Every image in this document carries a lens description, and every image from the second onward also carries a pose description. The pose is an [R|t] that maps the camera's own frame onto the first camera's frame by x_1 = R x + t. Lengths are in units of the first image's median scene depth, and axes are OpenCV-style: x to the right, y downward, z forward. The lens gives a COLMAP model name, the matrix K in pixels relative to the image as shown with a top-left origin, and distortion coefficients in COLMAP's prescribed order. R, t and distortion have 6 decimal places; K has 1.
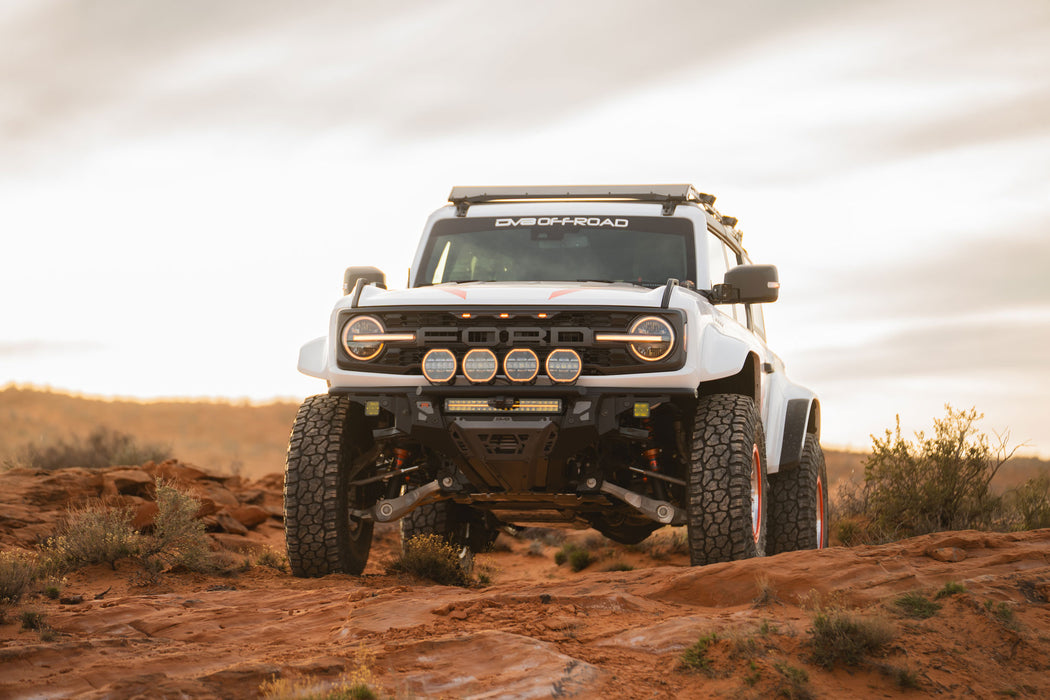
lens RADIAL K [[4422.7, 0, 525.0], [0, 4422.7, 350.0], [0, 0, 1]] dist [1.388414, -4.231926]
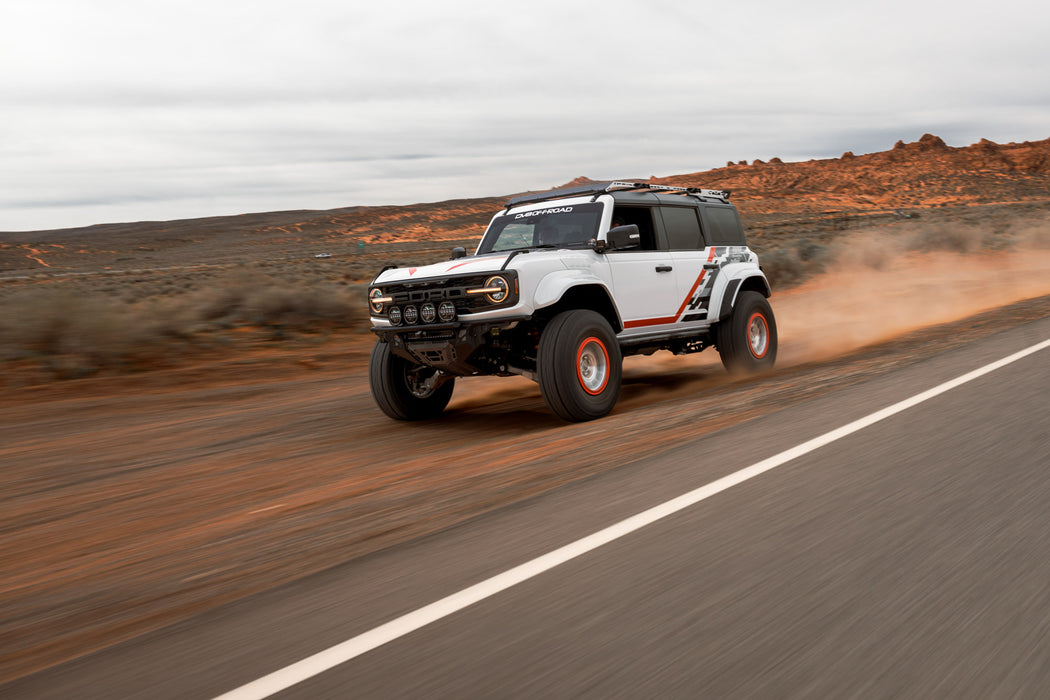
lens RADIAL K [[1061.1, 0, 525.0], [0, 1061.1, 350.0], [0, 0, 1]] dist [-0.023640, 0.156094]
pose [[0.867412, -0.063165, -0.493565, 0.235636], [0.128381, 0.986737, 0.099343, -0.018413], [0.480743, -0.149536, 0.864017, 0.646671]]
